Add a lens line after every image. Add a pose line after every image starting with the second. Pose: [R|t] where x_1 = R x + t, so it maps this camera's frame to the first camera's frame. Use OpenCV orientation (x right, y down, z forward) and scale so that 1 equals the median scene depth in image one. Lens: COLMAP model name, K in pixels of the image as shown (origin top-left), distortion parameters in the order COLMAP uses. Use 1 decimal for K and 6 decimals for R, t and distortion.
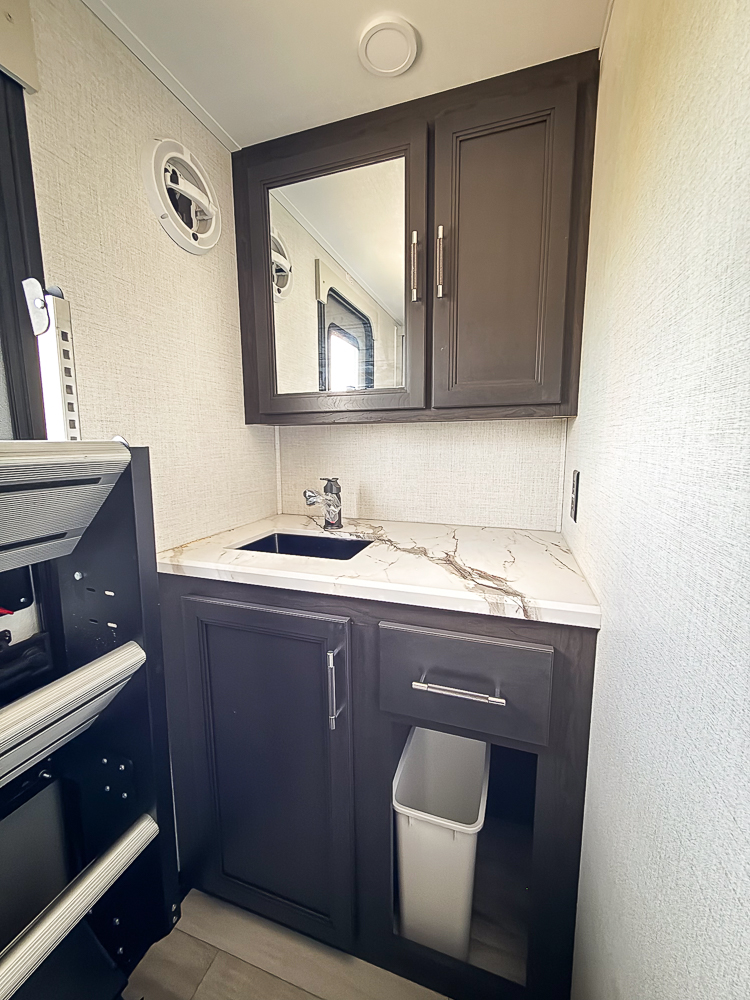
lens RADIAL K [[400.6, 0, 375.0], [0, 400.6, 500.0], [0, 0, 1]] dist [0.000000, -0.000196]
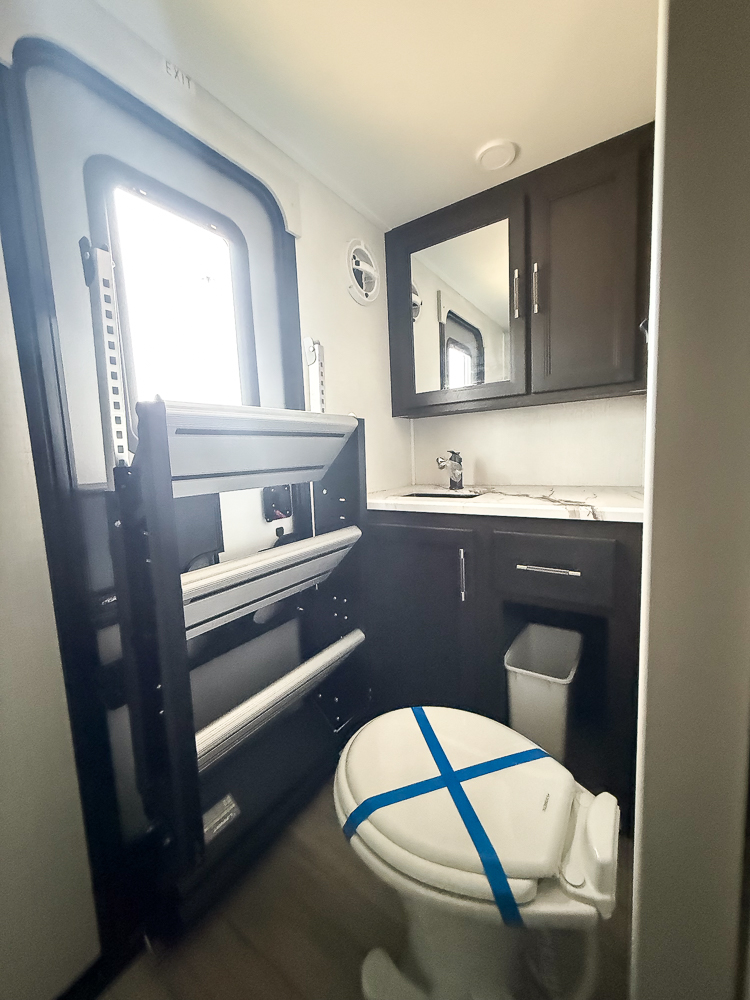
lens RADIAL K [[400.6, 0, 375.0], [0, 400.6, 500.0], [0, 0, 1]] dist [0.000000, -0.000196]
pose [[0.965432, -0.009443, -0.260483, -0.020673], [0.002512, 0.999634, -0.026928, 0.173861], [0.260642, 0.025343, 0.965103, -0.457455]]
